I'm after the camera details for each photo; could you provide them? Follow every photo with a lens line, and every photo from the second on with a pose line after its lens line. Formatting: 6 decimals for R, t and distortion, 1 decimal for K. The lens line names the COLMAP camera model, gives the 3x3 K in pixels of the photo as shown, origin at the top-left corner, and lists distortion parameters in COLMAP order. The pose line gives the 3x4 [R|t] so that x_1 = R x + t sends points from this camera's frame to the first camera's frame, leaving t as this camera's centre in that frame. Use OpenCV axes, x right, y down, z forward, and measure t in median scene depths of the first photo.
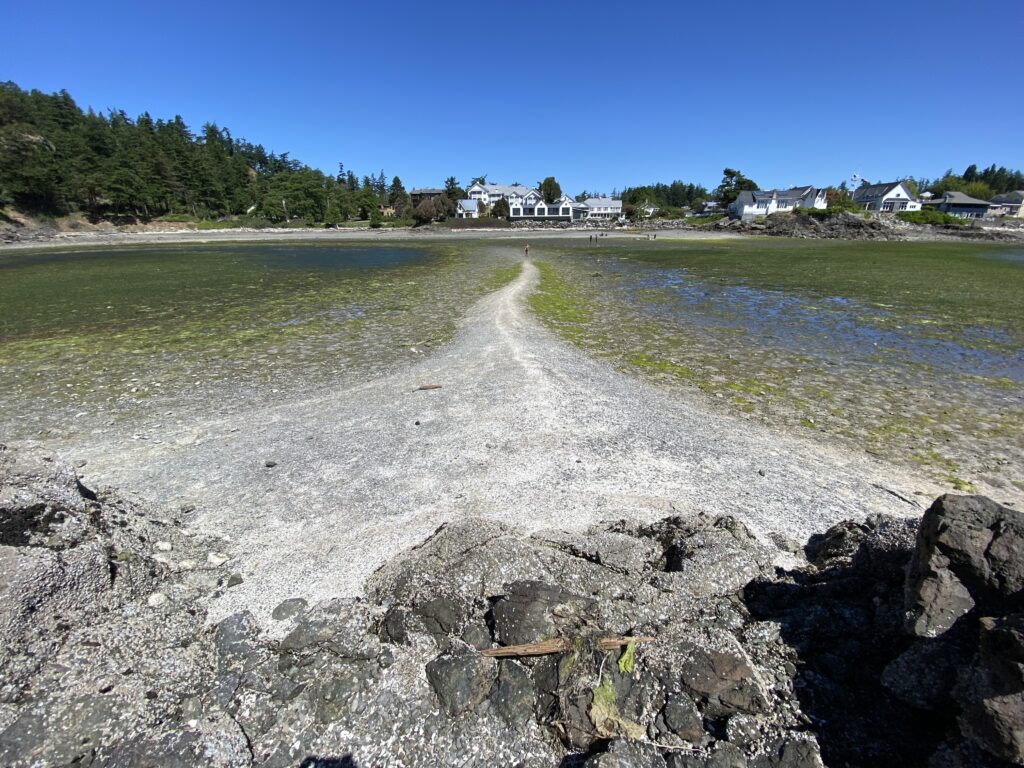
lens RADIAL K [[407.8, 0, 507.2], [0, 407.8, 384.1], [0, 0, 1]] dist [0.011569, -0.018860]
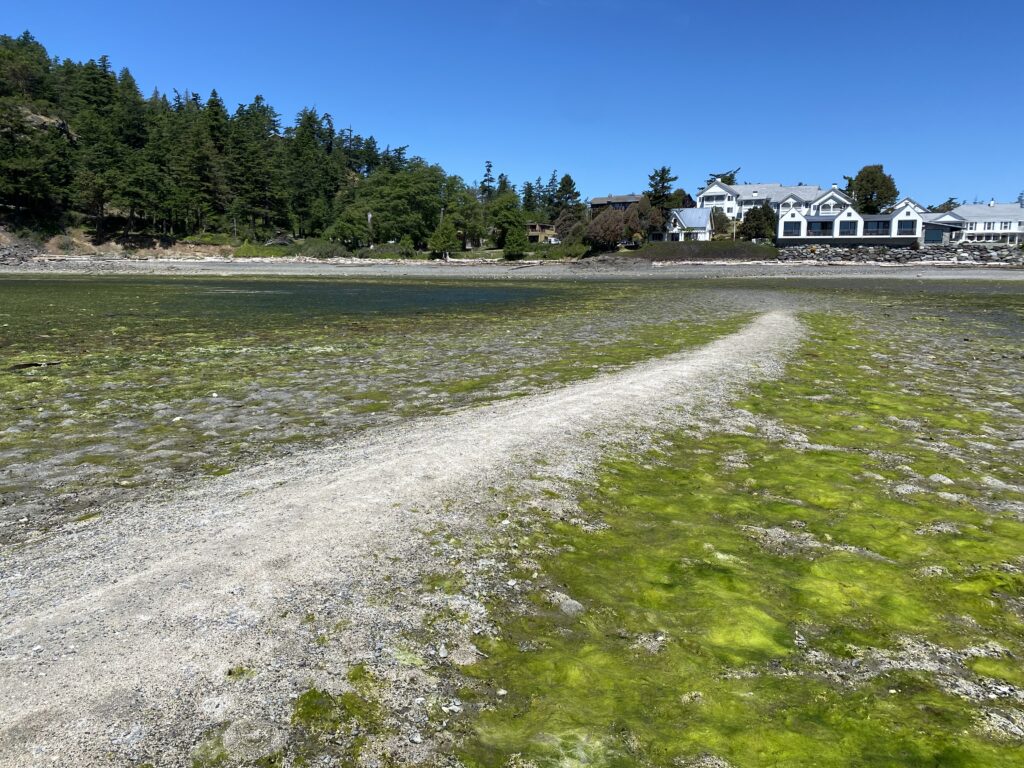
lens RADIAL K [[765.8, 0, 512.0], [0, 765.8, 384.0], [0, 0, 1]] dist [0.006264, -0.003862]
pose [[0.944056, 0.061738, -0.323955, 0.013851], [-0.130532, 0.972050, -0.195141, -0.025750], [0.302853, 0.226510, 0.925729, 0.104165]]
